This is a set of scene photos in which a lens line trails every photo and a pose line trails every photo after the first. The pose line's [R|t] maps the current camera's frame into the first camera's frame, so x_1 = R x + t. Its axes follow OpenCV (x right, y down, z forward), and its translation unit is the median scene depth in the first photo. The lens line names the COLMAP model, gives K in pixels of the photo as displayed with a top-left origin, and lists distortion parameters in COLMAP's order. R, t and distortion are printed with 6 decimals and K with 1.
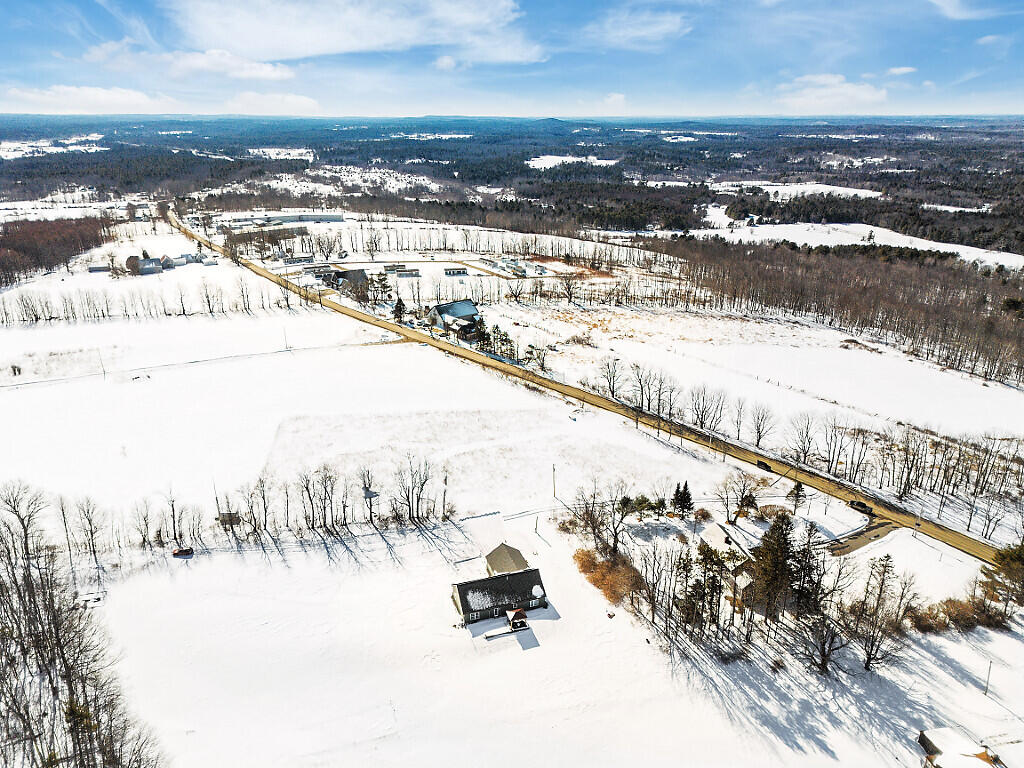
lens RADIAL K [[711.3, 0, 512.0], [0, 711.3, 384.0], [0, 0, 1]] dist [0.070855, -0.068122]
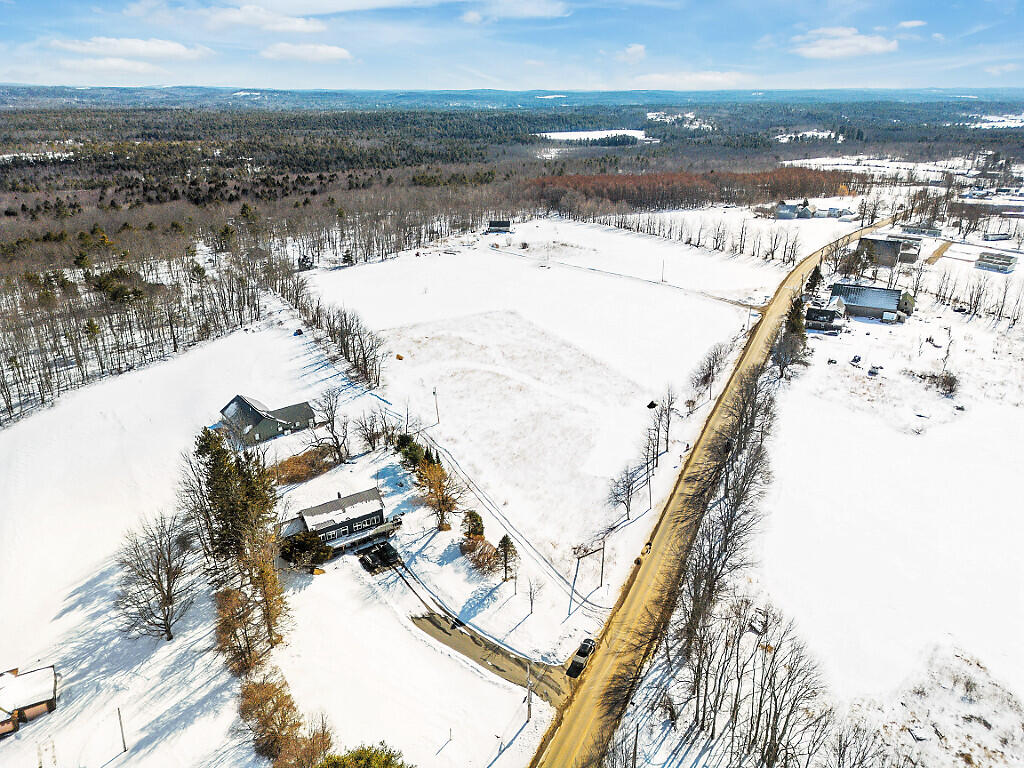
lens RADIAL K [[711.3, 0, 512.0], [0, 711.3, 384.0], [0, 0, 1]] dist [0.070855, -0.068122]
pose [[0.351898, 0.355155, -0.866044, 0.760292], [-0.328159, 0.913310, 0.241198, -0.128813], [0.876629, 0.199323, 0.437940, 0.556027]]
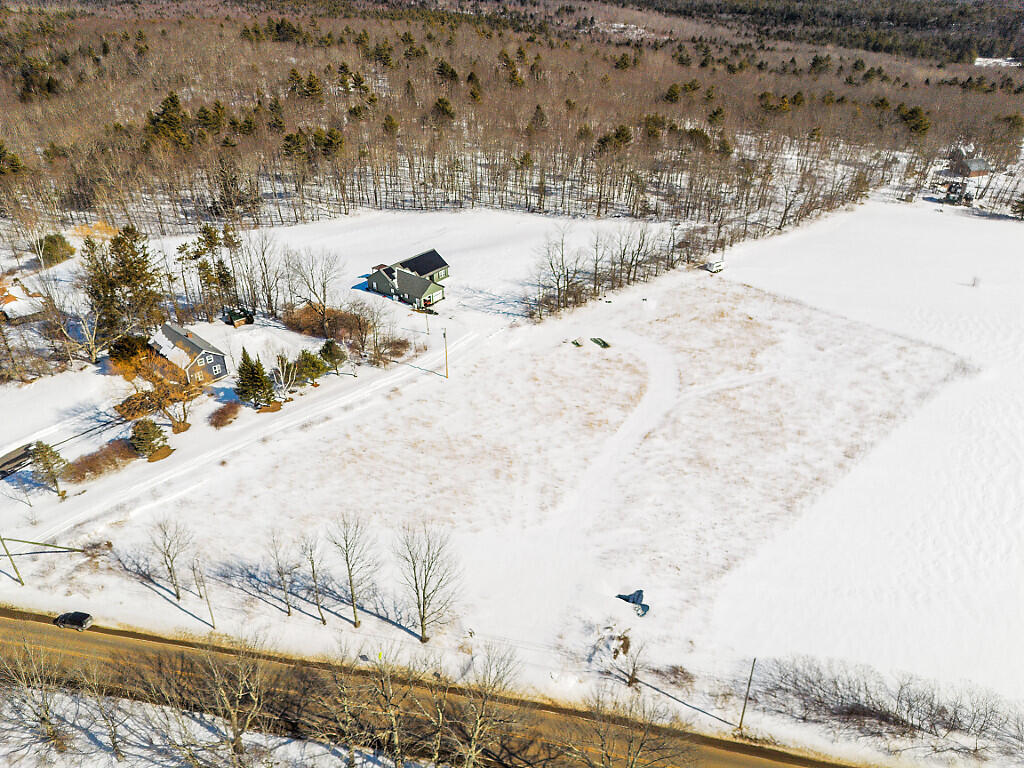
lens RADIAL K [[711.3, 0, 512.0], [0, 711.3, 384.0], [0, 0, 1]] dist [0.070855, -0.068122]
pose [[-0.830811, 0.278016, -0.482142, 0.288350], [-0.207342, 0.649324, 0.731702, -0.301945], [0.516491, 0.707874, -0.481821, 1.157750]]
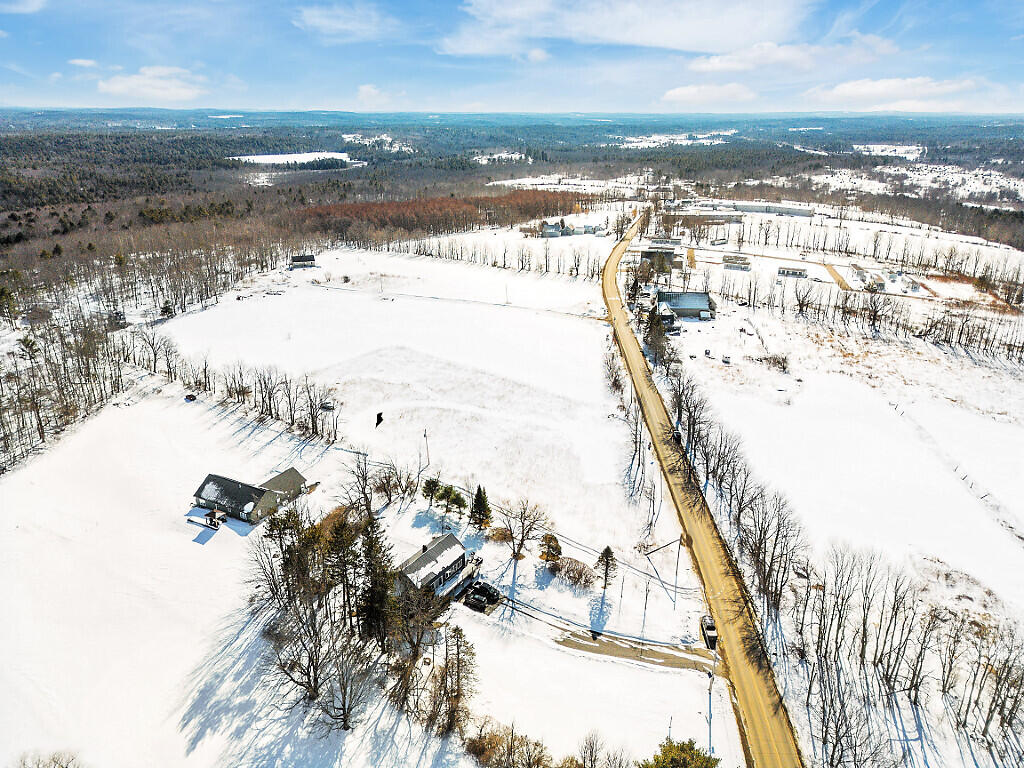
lens RADIAL K [[711.3, 0, 512.0], [0, 711.3, 384.0], [0, 0, 1]] dist [0.070855, -0.068122]
pose [[0.696634, 0.257213, -0.669733, 0.641399], [-0.255046, 0.961329, 0.103911, -0.065032], [0.670561, 0.098425, 0.735296, 0.296879]]
